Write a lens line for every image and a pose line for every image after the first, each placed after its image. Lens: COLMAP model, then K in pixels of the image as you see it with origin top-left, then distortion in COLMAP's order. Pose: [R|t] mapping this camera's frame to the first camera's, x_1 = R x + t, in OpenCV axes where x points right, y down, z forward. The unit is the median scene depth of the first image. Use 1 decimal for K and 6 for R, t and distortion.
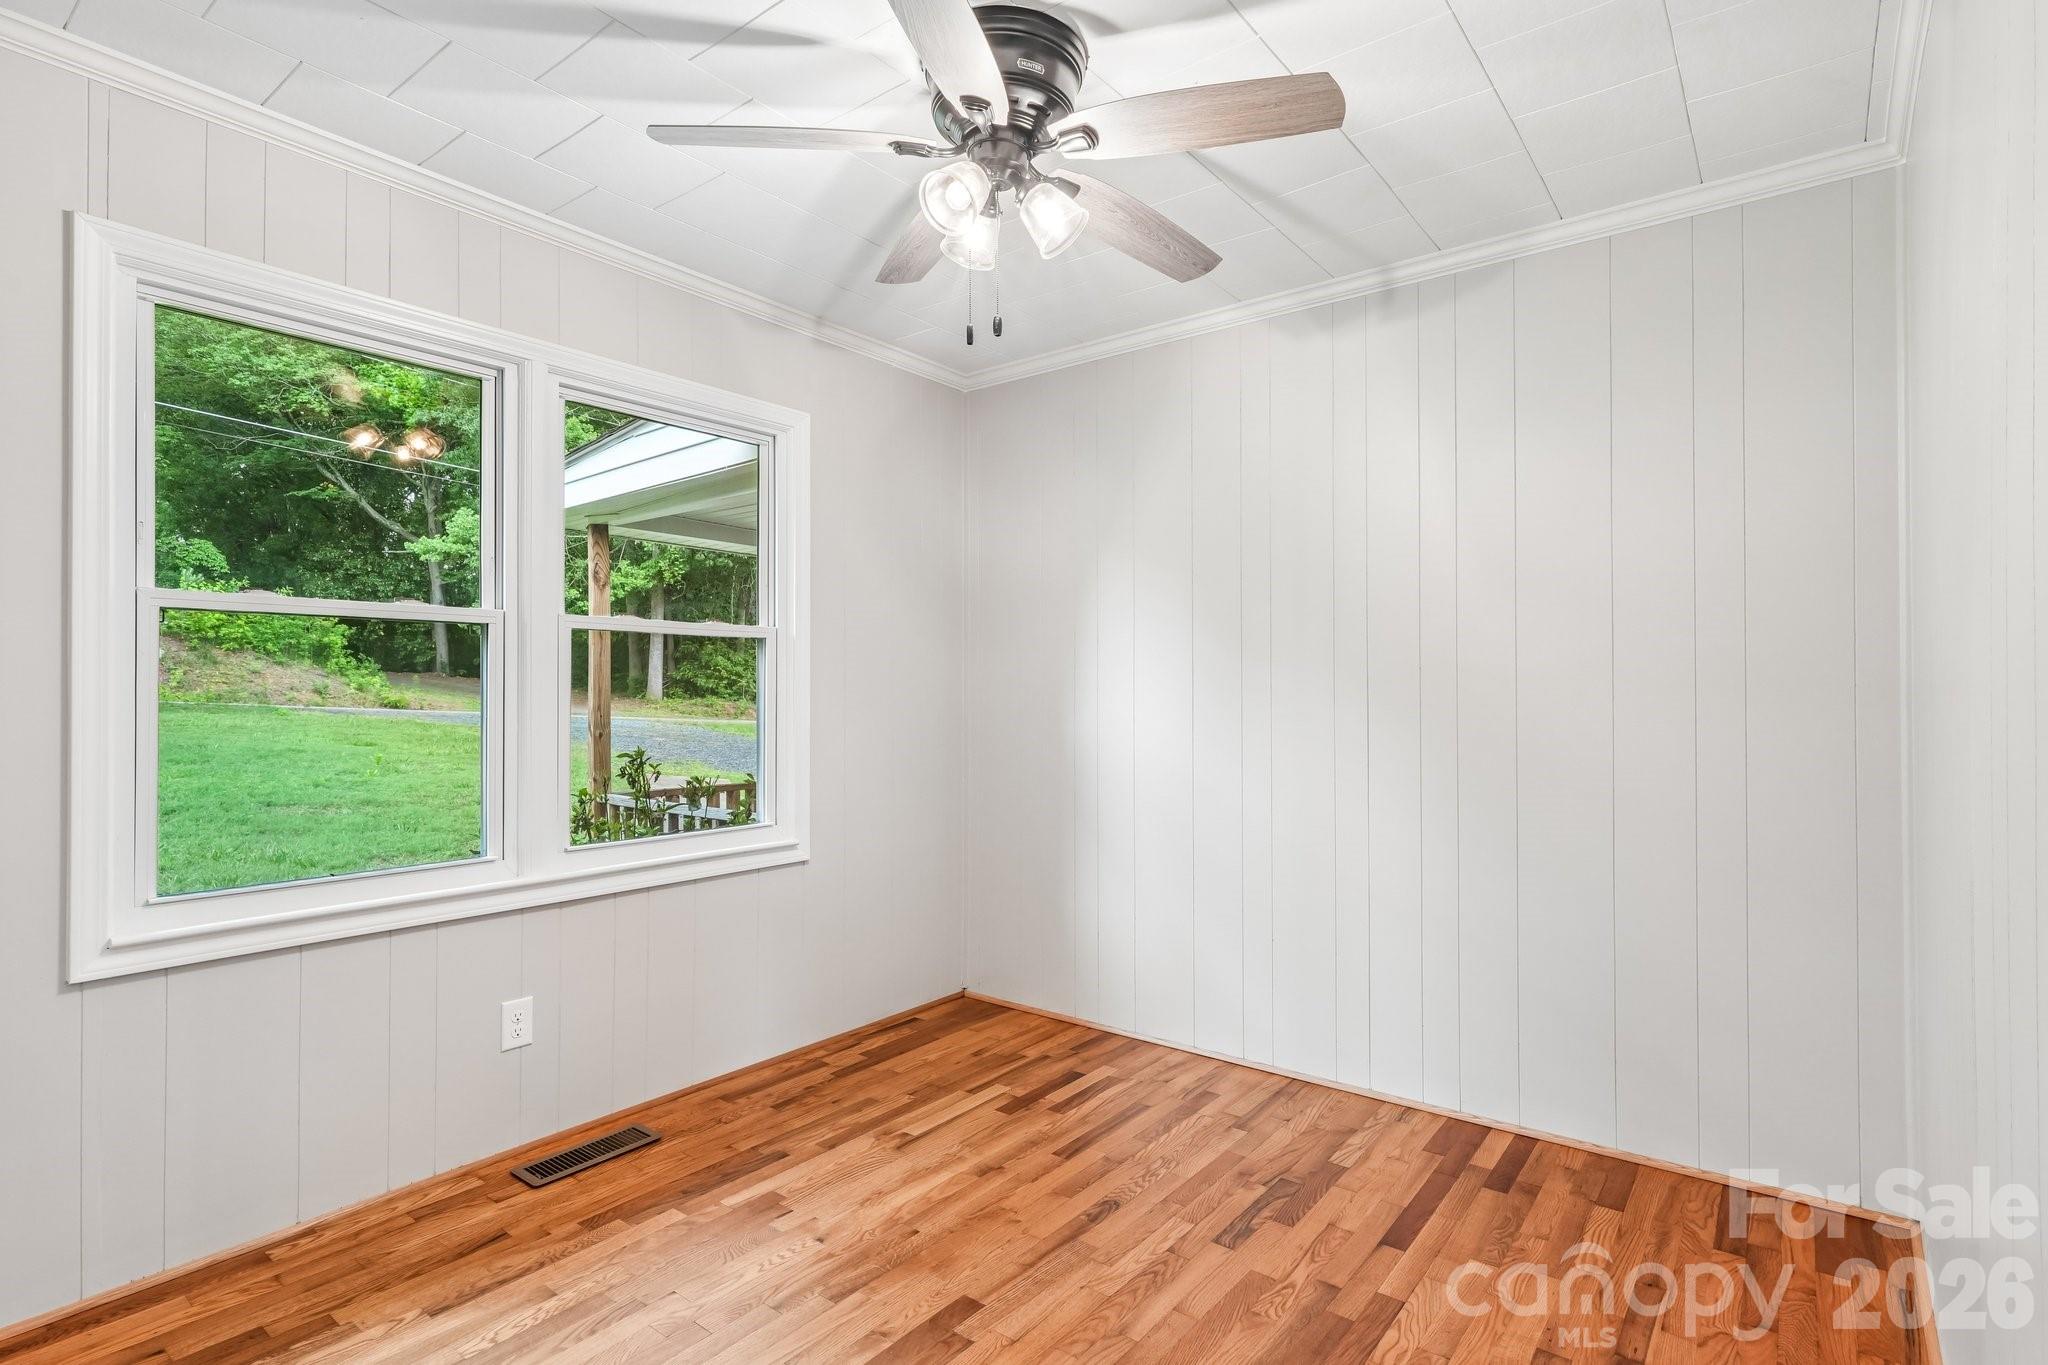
lens RADIAL K [[1010.5, 0, 1024.5], [0, 1010.5, 689.9], [0, 0, 1]] dist [0.001601, -0.000139]
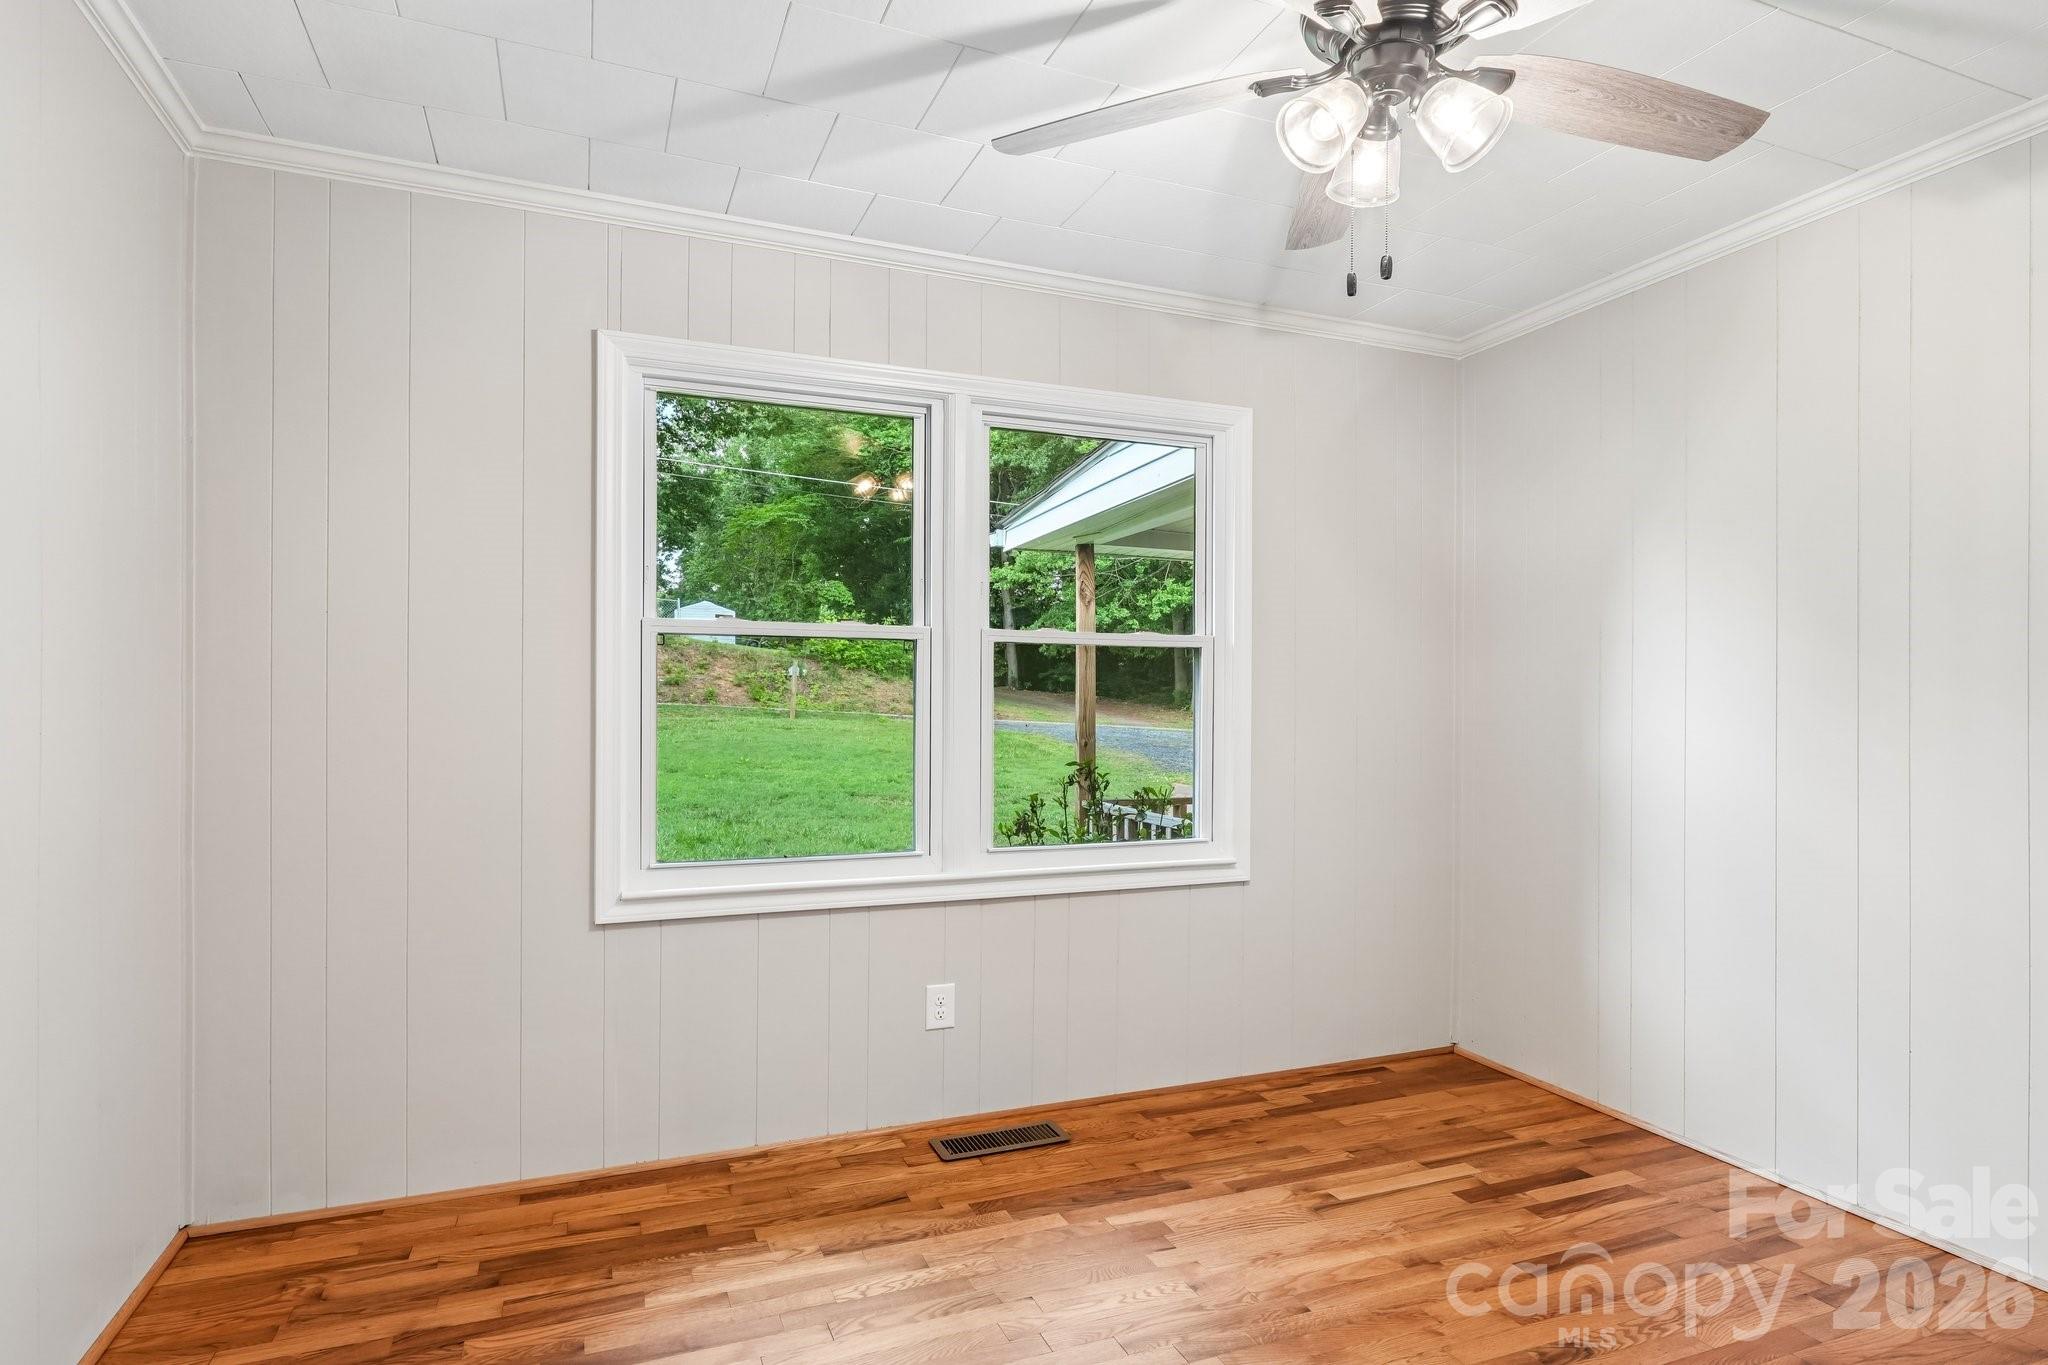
lens RADIAL K [[1017.8, 0, 1027.9], [0, 1017.8, 709.0], [0, 0, 1]] dist [-0.000848, 0.000216]
pose [[0.859123, 0.005877, -0.511736, 0.113517], [-0.002717, 0.999972, 0.006922, 0.001572], [0.511763, -0.004557, 0.859115, 0.089287]]
